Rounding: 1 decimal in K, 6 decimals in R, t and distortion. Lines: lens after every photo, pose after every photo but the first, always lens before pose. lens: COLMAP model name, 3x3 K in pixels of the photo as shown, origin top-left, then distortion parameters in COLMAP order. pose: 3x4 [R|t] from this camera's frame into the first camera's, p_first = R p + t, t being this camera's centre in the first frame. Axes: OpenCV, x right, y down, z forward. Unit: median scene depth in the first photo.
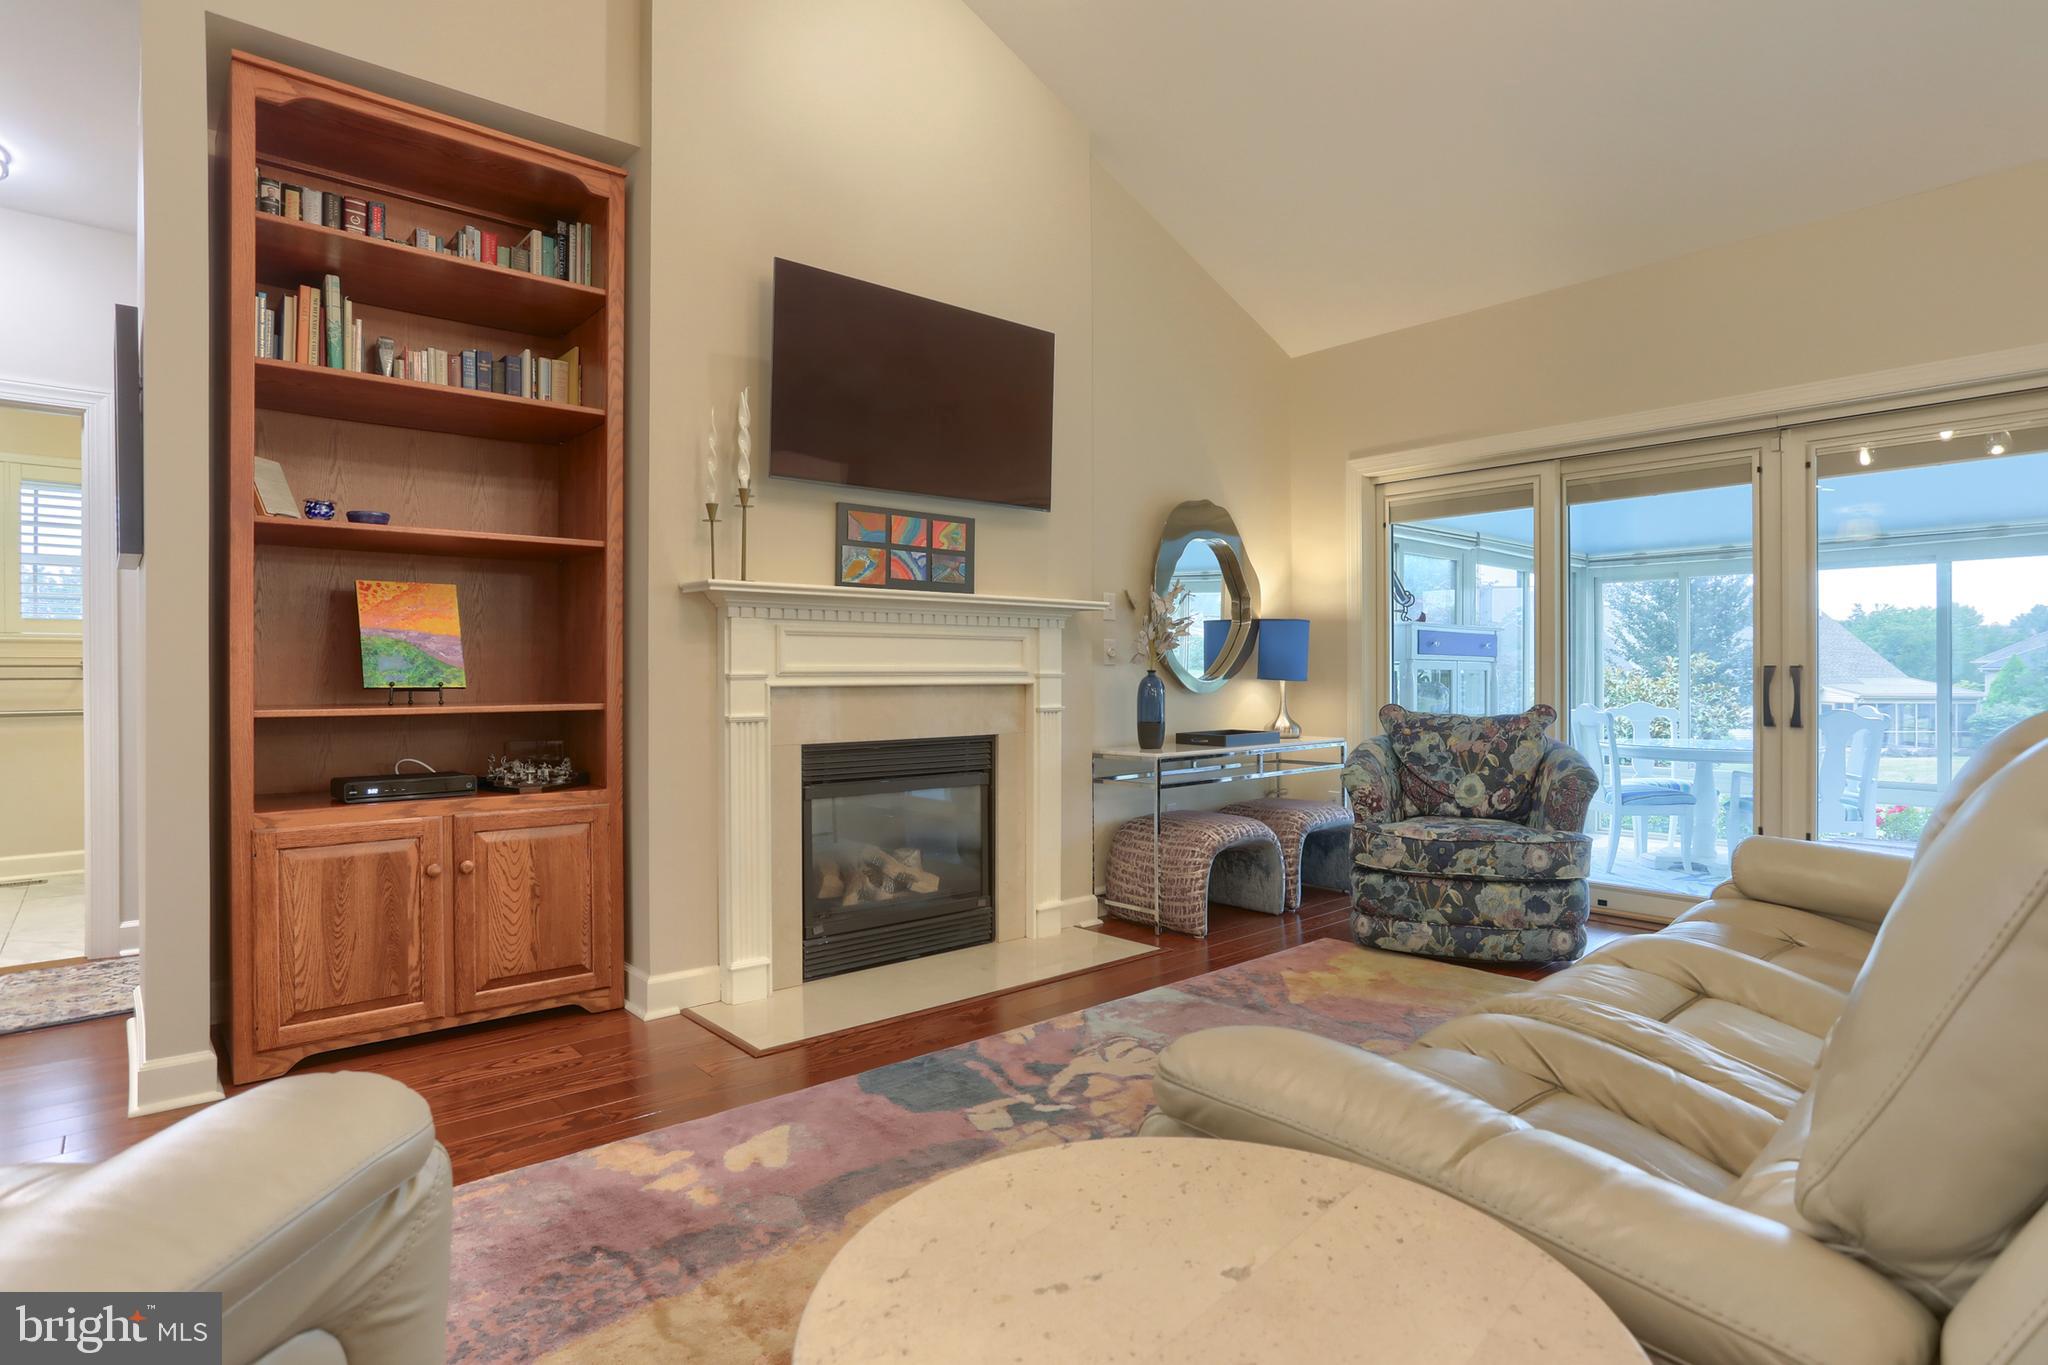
lens RADIAL K [[1064.3, 0, 1029.2], [0, 1064.3, 672.8], [0, 0, 1]] dist [-0.039314, 0.001479]
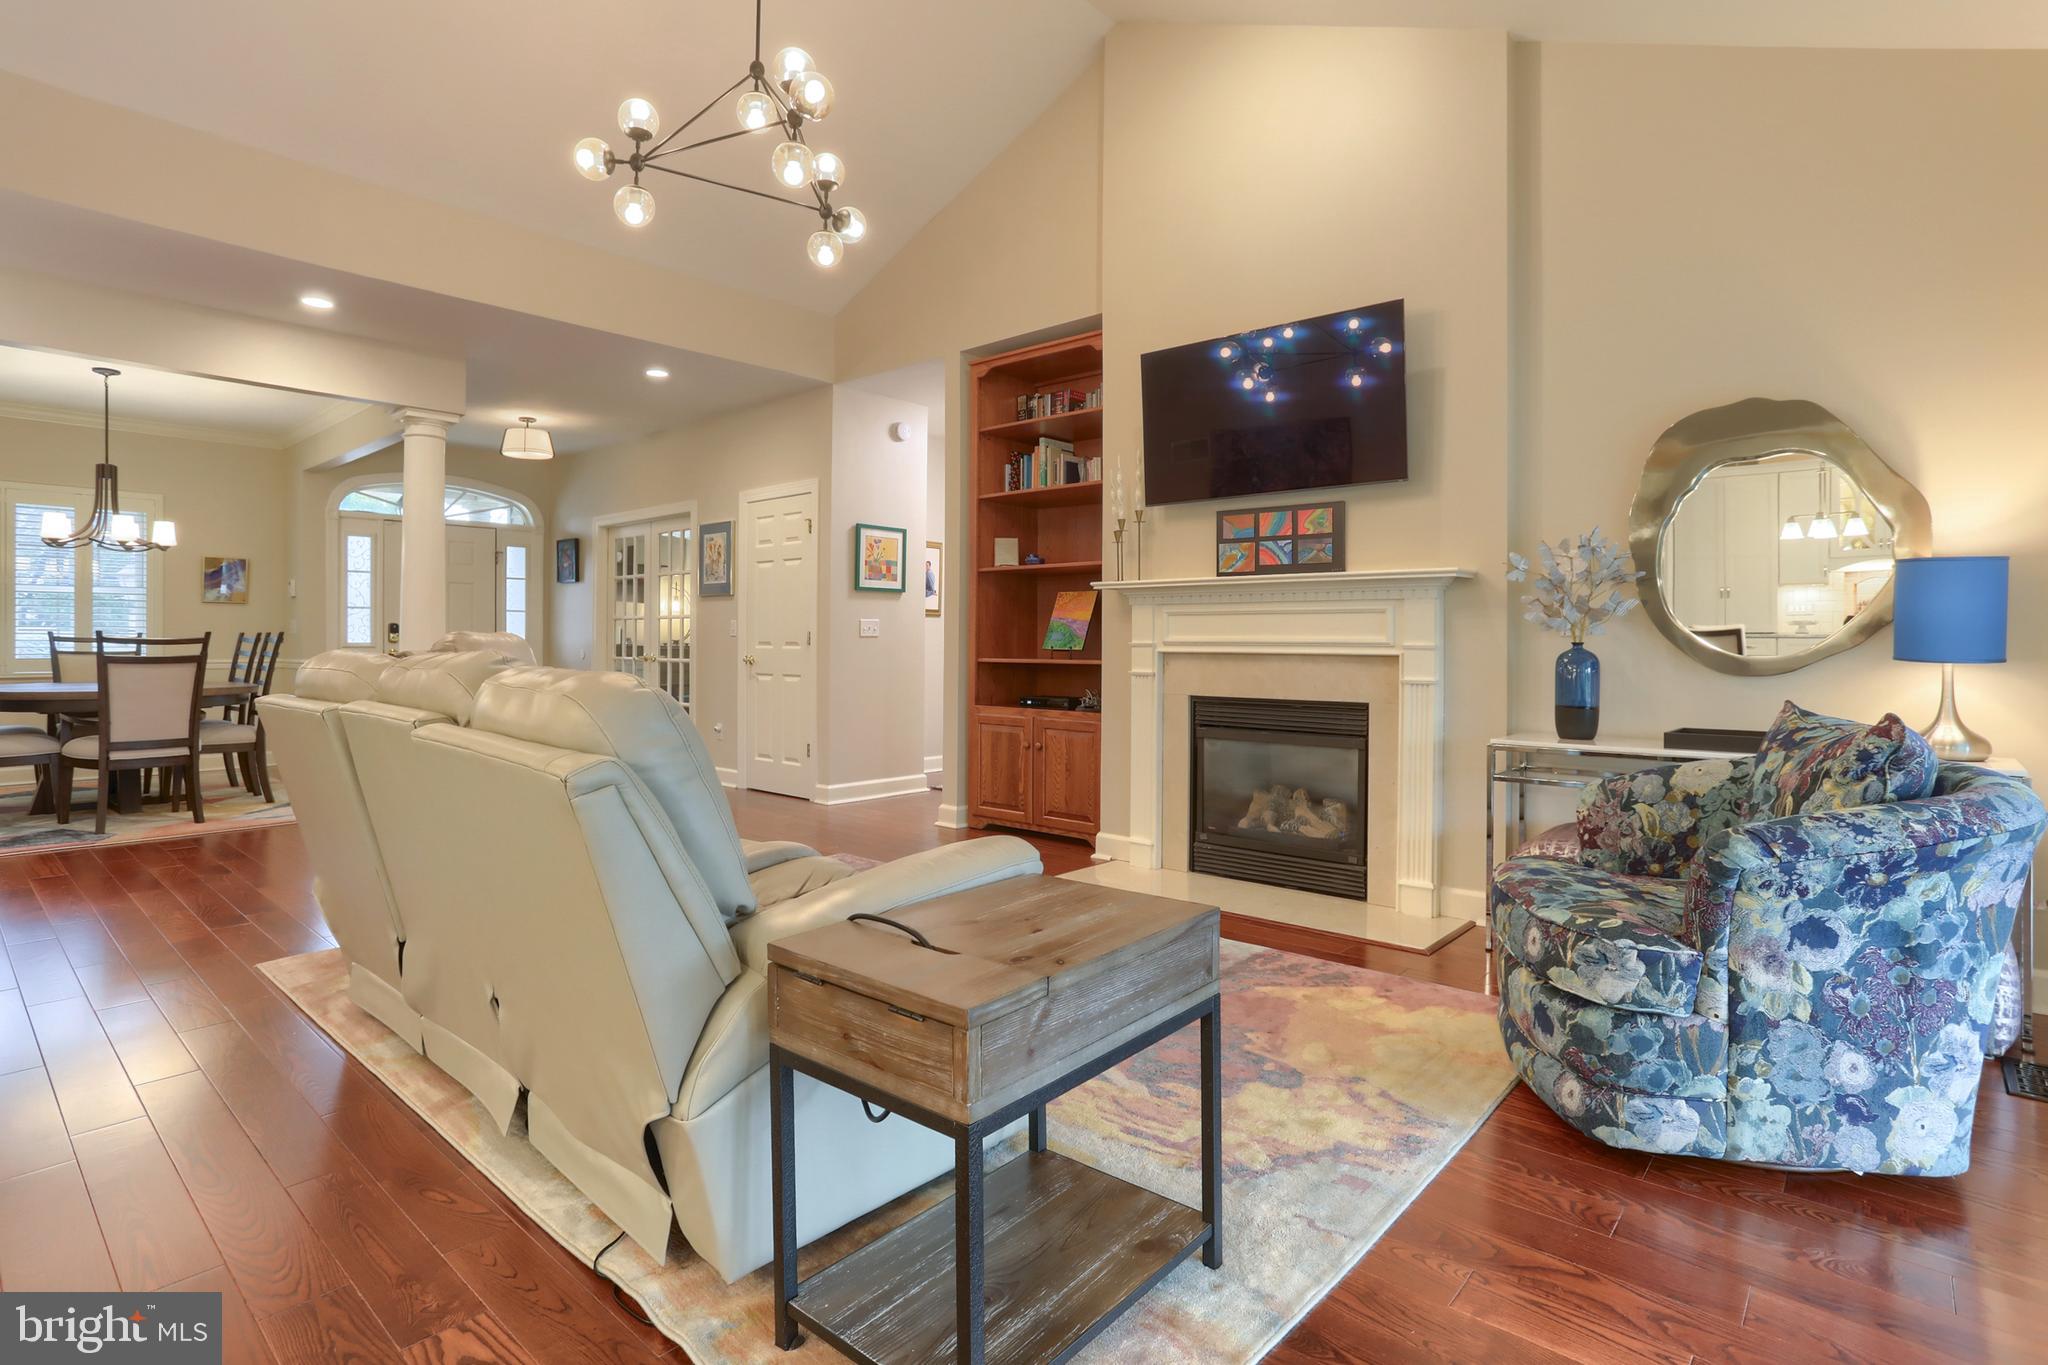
lens RADIAL K [[1021.2, 0, 1030.3], [0, 1021.2, 656.4], [0, 0, 1]] dist [-0.062115, 0.036628]
pose [[0.138354, 0.016892, -0.990239, 0.948073], [-0.006764, 0.999847, 0.016111, -0.002189], [0.990360, 0.004469, 0.138448, 0.561037]]
